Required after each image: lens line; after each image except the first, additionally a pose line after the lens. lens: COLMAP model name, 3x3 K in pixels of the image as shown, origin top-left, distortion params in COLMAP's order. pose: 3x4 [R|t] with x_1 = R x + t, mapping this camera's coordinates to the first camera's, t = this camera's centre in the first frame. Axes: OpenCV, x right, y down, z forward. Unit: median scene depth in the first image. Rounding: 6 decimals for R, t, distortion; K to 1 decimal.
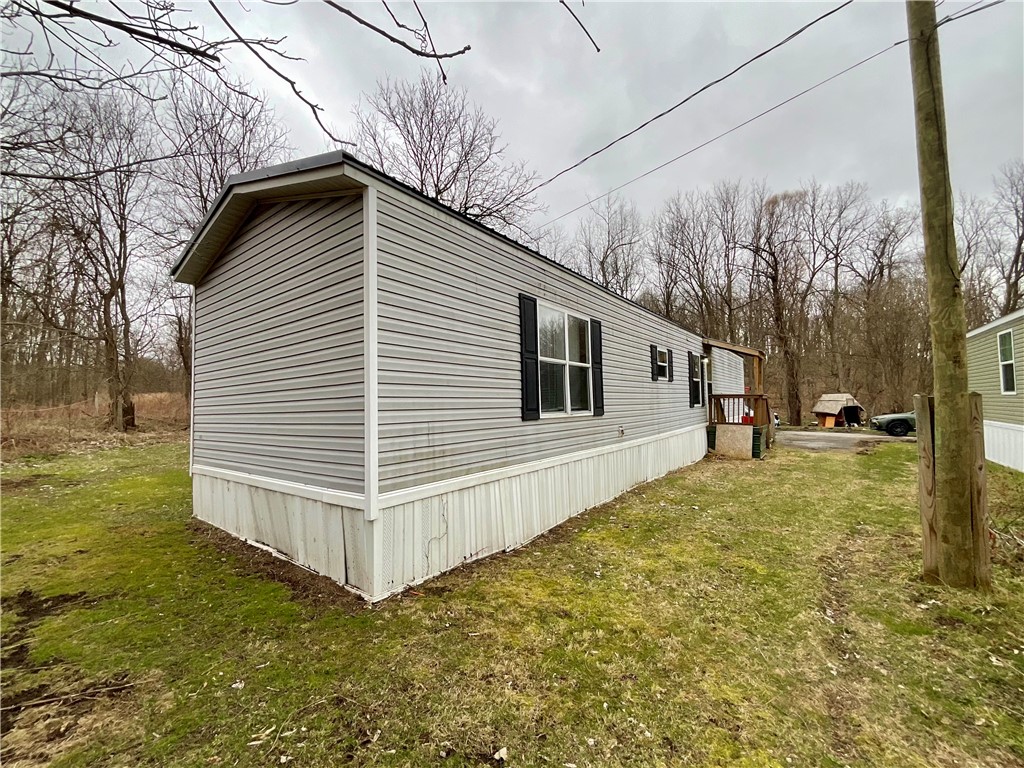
lens RADIAL K [[413.0, 0, 512.0], [0, 413.0, 384.0], [0, 0, 1]] dist [0.000384, -0.003571]
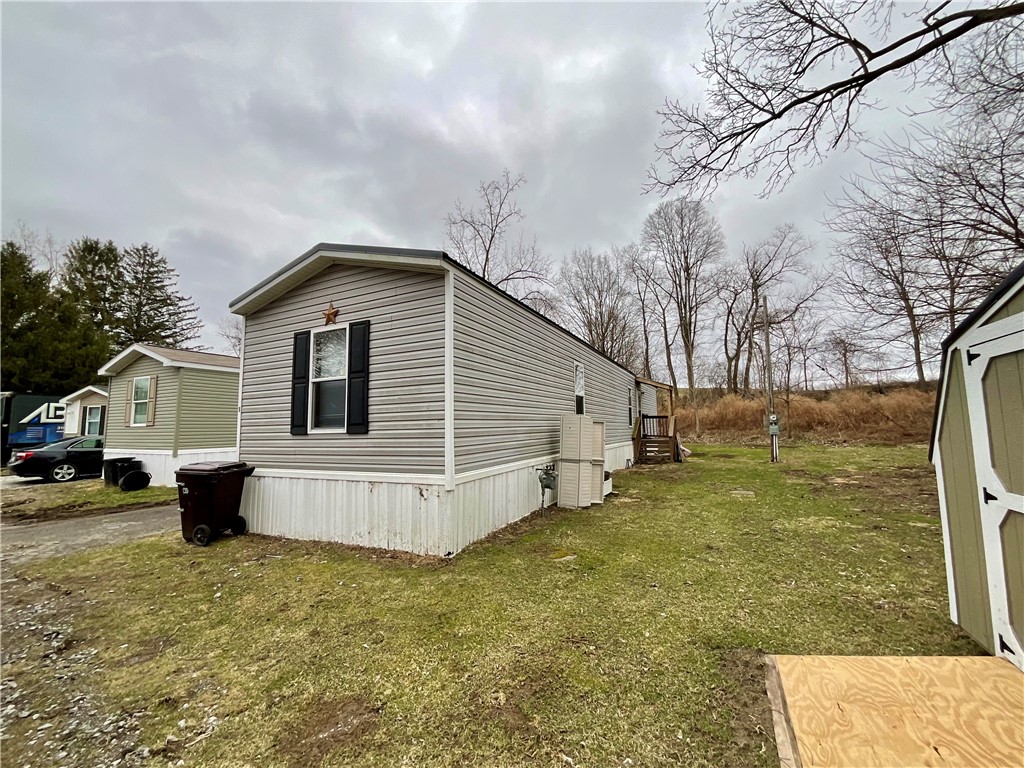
lens RADIAL K [[413.0, 0, 512.0], [0, 413.0, 384.0], [0, 0, 1]] dist [0.000384, -0.003571]
pose [[0.178539, -0.090272, -0.979783, 1.275309], [0.067891, 0.994539, -0.079261, 0.073906], [0.981588, -0.052367, 0.183693, 1.331964]]
